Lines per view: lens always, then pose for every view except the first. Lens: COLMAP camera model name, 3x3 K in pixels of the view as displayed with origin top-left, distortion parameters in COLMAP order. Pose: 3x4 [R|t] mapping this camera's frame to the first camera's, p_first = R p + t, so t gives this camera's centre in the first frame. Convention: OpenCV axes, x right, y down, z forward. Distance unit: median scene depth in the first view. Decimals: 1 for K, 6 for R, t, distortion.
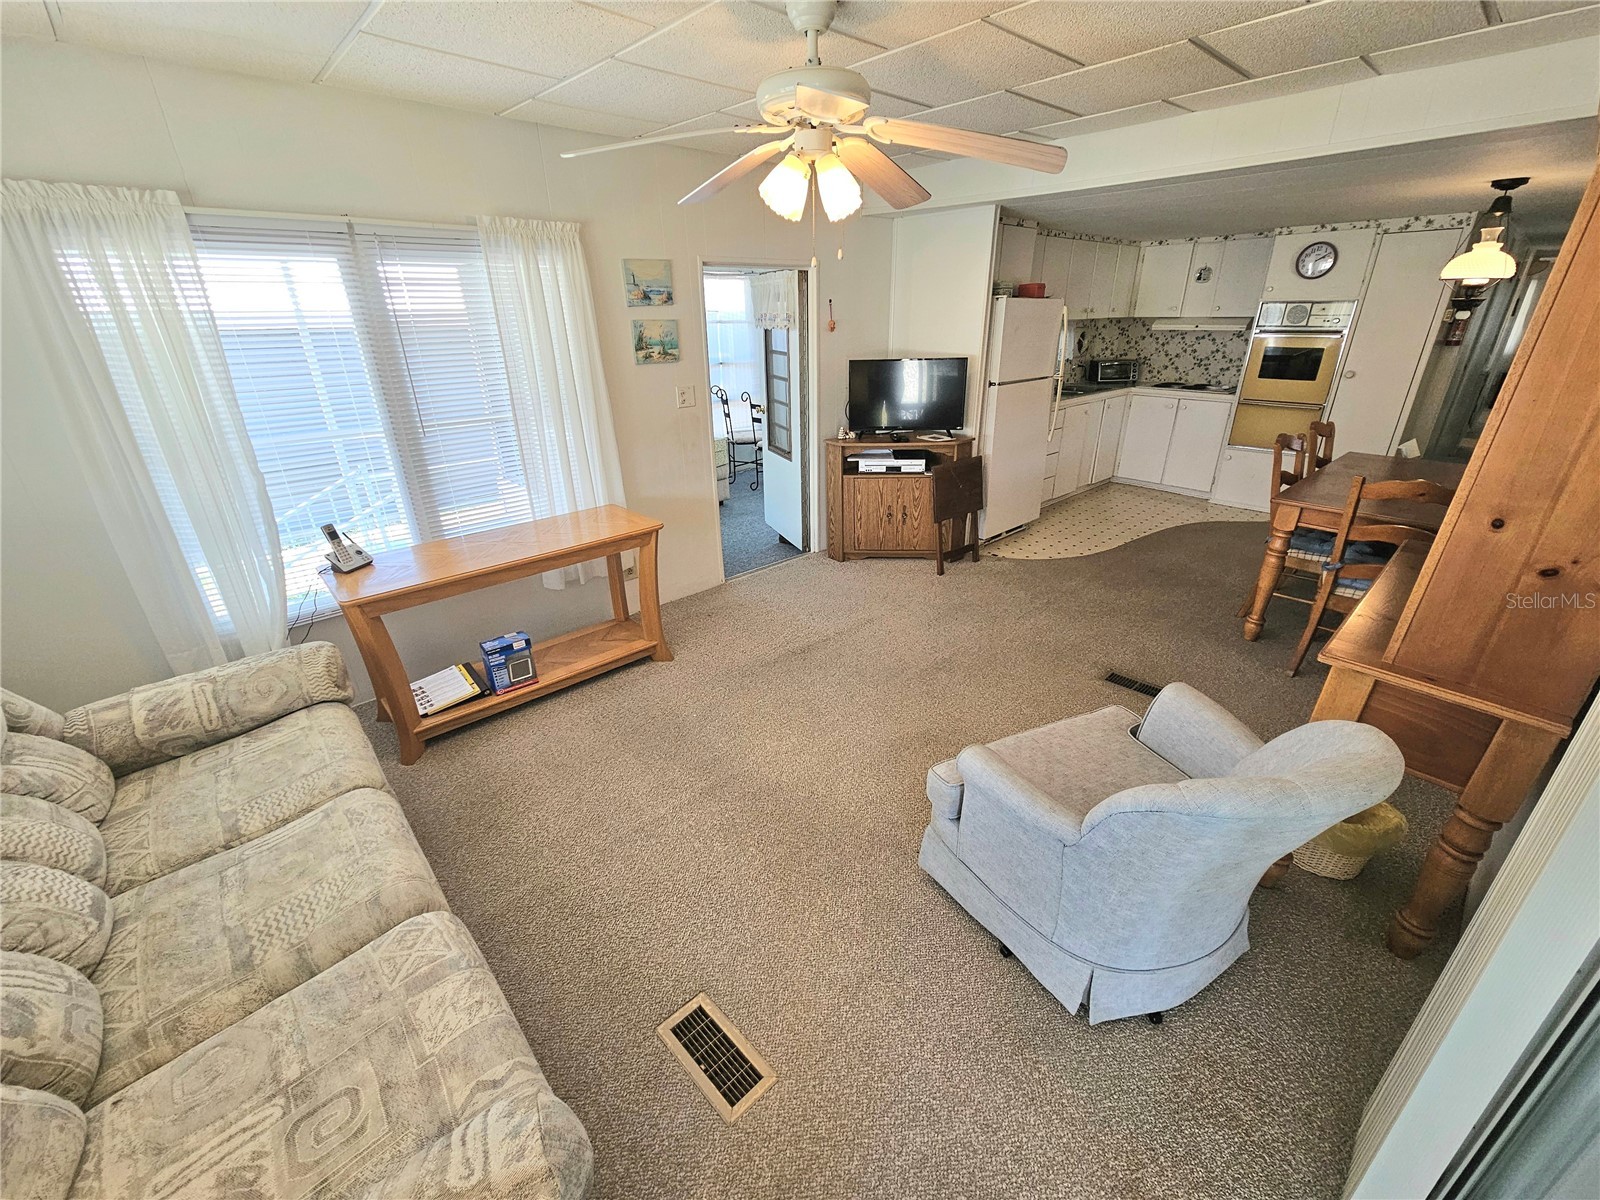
lens RADIAL K [[652.7, 0, 800.0], [0, 652.7, 600.0], [0, 0, 1]] dist [-0.000325, -0.000473]
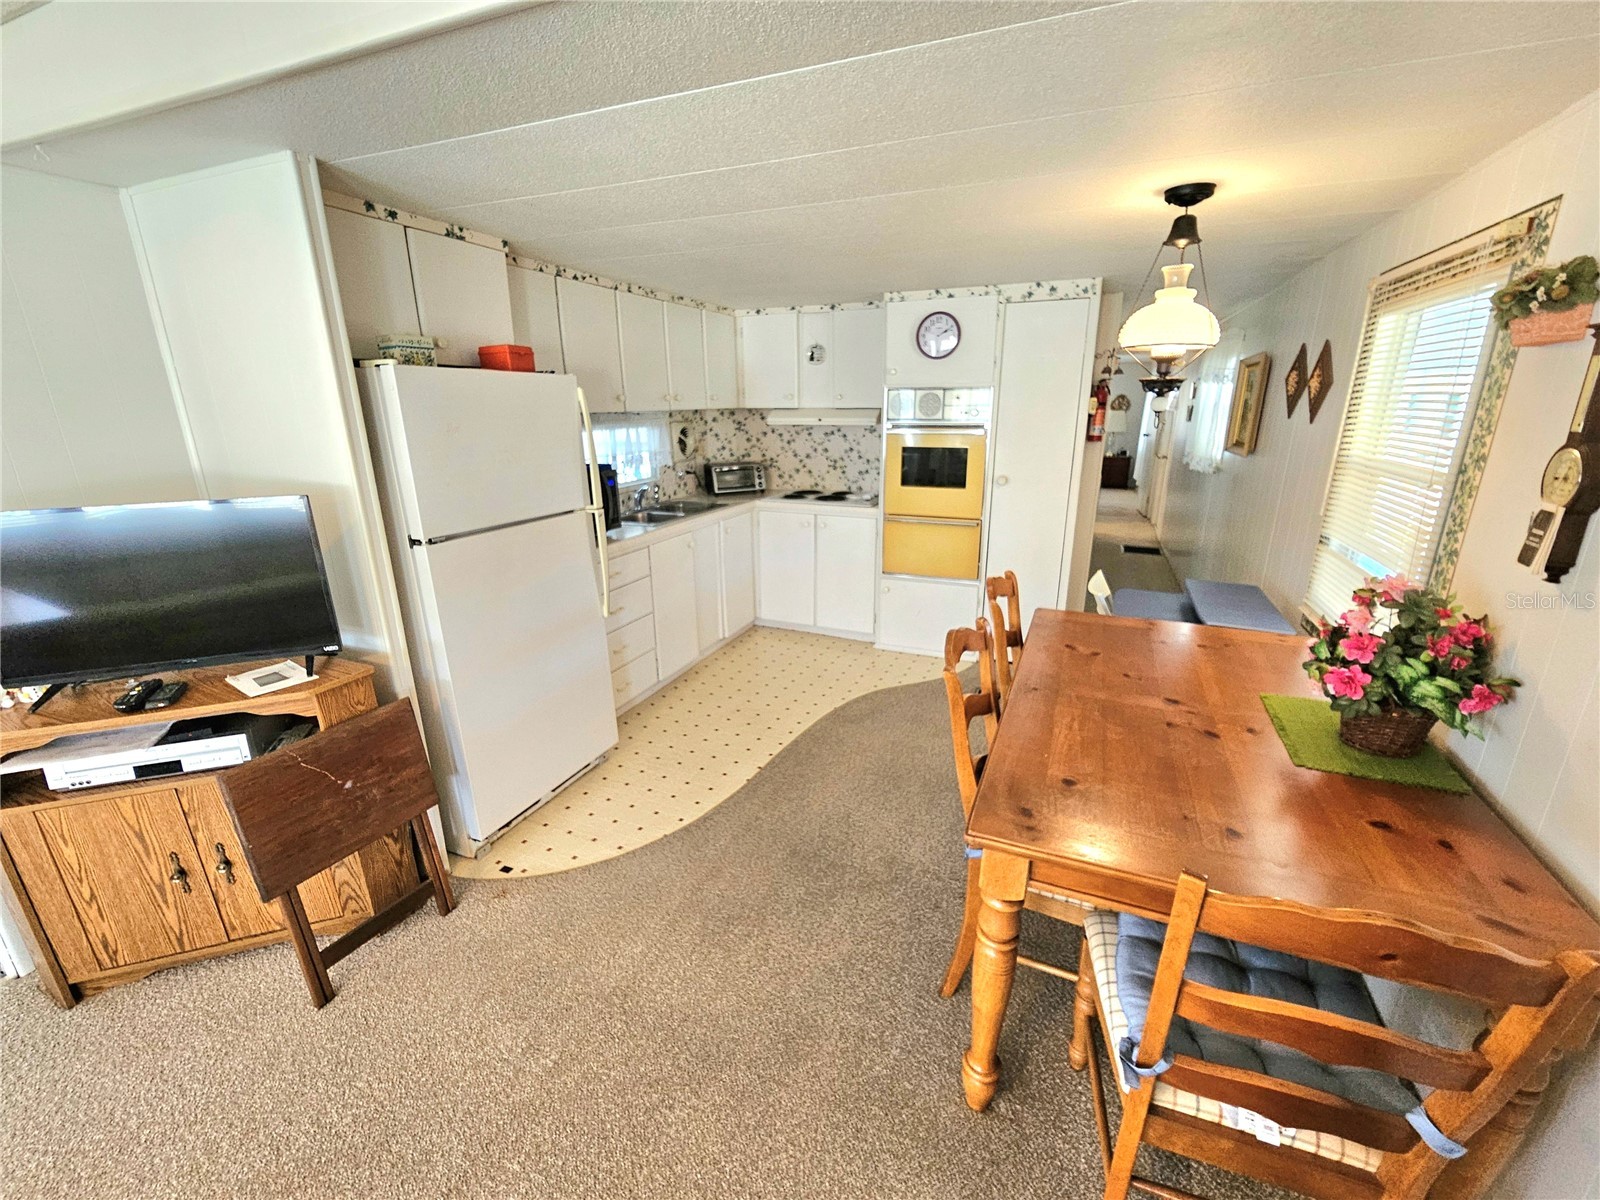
lens RADIAL K [[652.7, 0, 800.0], [0, 652.7, 600.0], [0, 0, 1]] dist [-0.000325, -0.000473]
pose [[0.910434, -0.113658, 0.397734, 0.315207], [0.161839, 0.982738, -0.089628, -0.181019], [-0.380682, 0.145969, 0.913113, 0.421650]]
